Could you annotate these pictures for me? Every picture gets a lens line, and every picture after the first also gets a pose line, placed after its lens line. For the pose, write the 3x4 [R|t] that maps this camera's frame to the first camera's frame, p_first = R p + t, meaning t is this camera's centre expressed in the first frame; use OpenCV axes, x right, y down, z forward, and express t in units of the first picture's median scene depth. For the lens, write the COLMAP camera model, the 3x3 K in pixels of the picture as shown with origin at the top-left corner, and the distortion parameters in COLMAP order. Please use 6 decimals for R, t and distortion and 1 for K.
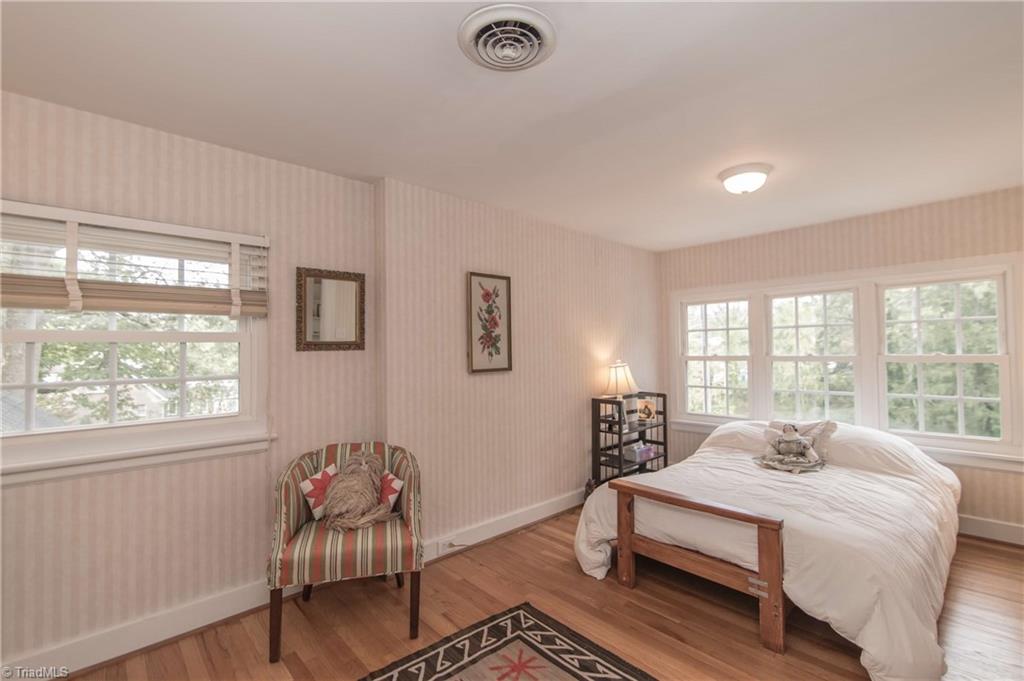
lens RADIAL K [[464.1, 0, 512.0], [0, 464.1, 340.5], [0, 0, 1]] dist [-0.001938, -0.000334]
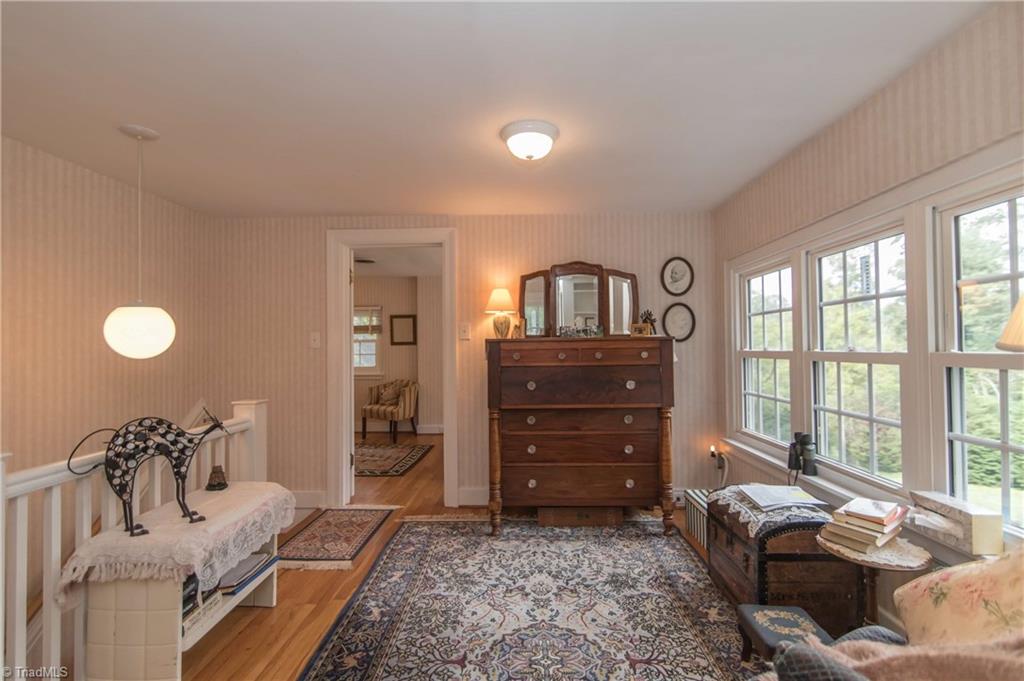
lens RADIAL K [[464.1, 0, 512.0], [0, 464.1, 340.5], [0, 0, 1]] dist [-0.001938, -0.000334]
pose [[0.114472, -0.020312, -0.993219, 0.983376], [0.013757, 0.999727, -0.018859, 0.022712], [0.993331, -0.011505, 0.114721, 0.597013]]
